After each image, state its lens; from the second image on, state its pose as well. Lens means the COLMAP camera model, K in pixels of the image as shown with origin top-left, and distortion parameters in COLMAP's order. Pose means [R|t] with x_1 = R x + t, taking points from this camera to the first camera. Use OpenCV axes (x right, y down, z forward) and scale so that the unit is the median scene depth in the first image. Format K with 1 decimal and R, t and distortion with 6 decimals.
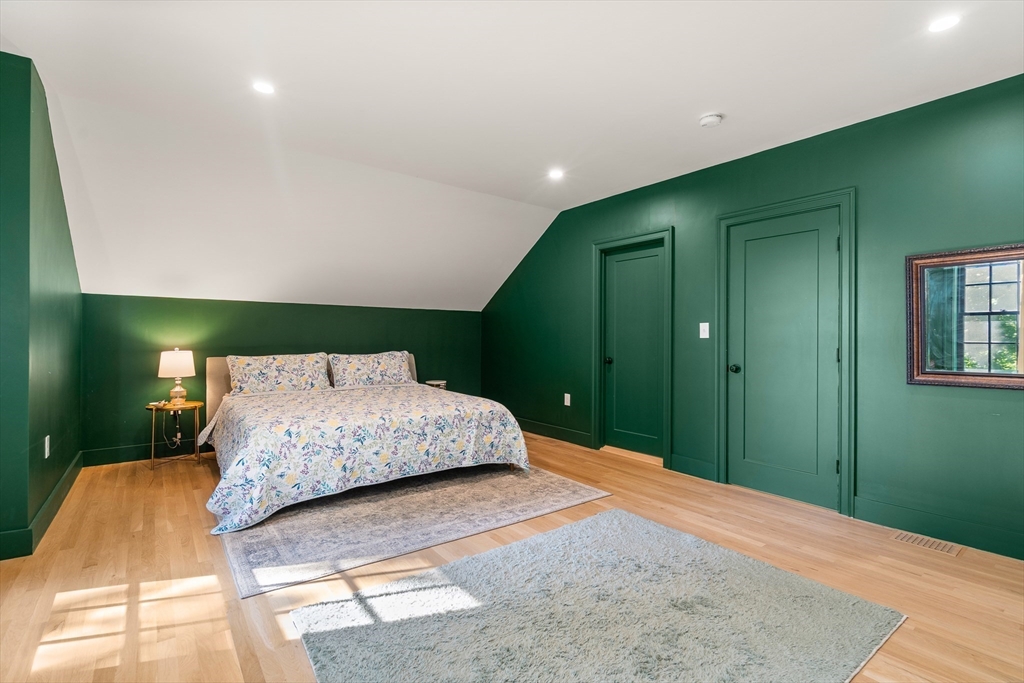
lens RADIAL K [[479.1, 0, 515.9], [0, 479.1, 333.8], [0, 0, 1]] dist [0.001043, 0.000379]
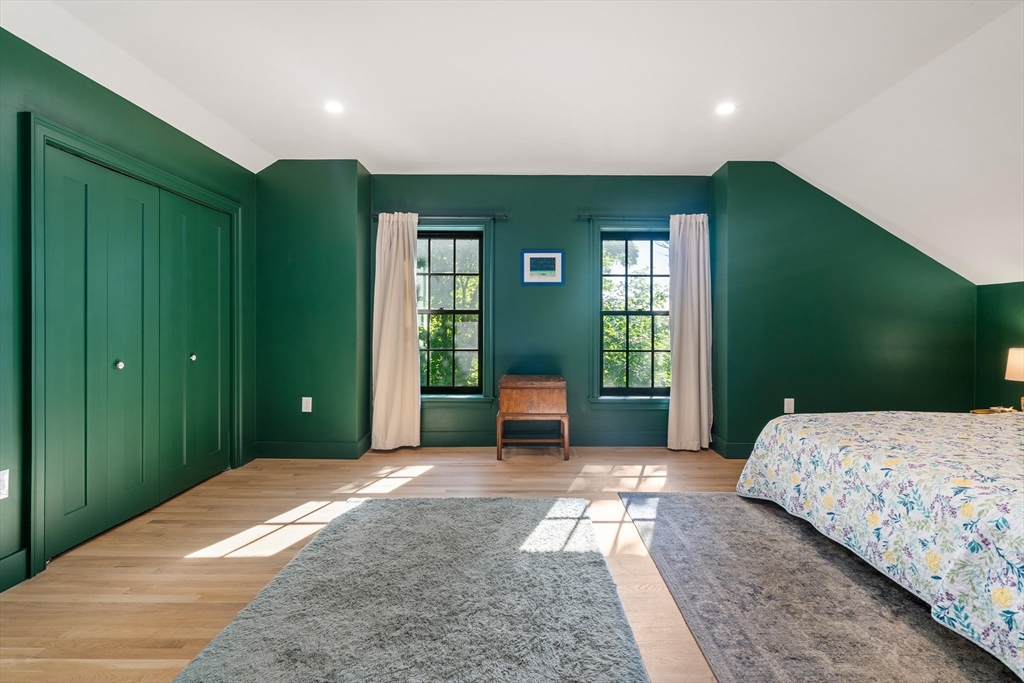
lens RADIAL K [[479.1, 0, 515.9], [0, 479.1, 333.8], [0, 0, 1]] dist [0.001043, 0.000379]
pose [[-0.619469, 0.003471, -0.785013, 0.568513], [-0.002879, 0.999973, 0.006693, 0.014517], [0.785016, 0.006406, -0.619443, 1.118718]]
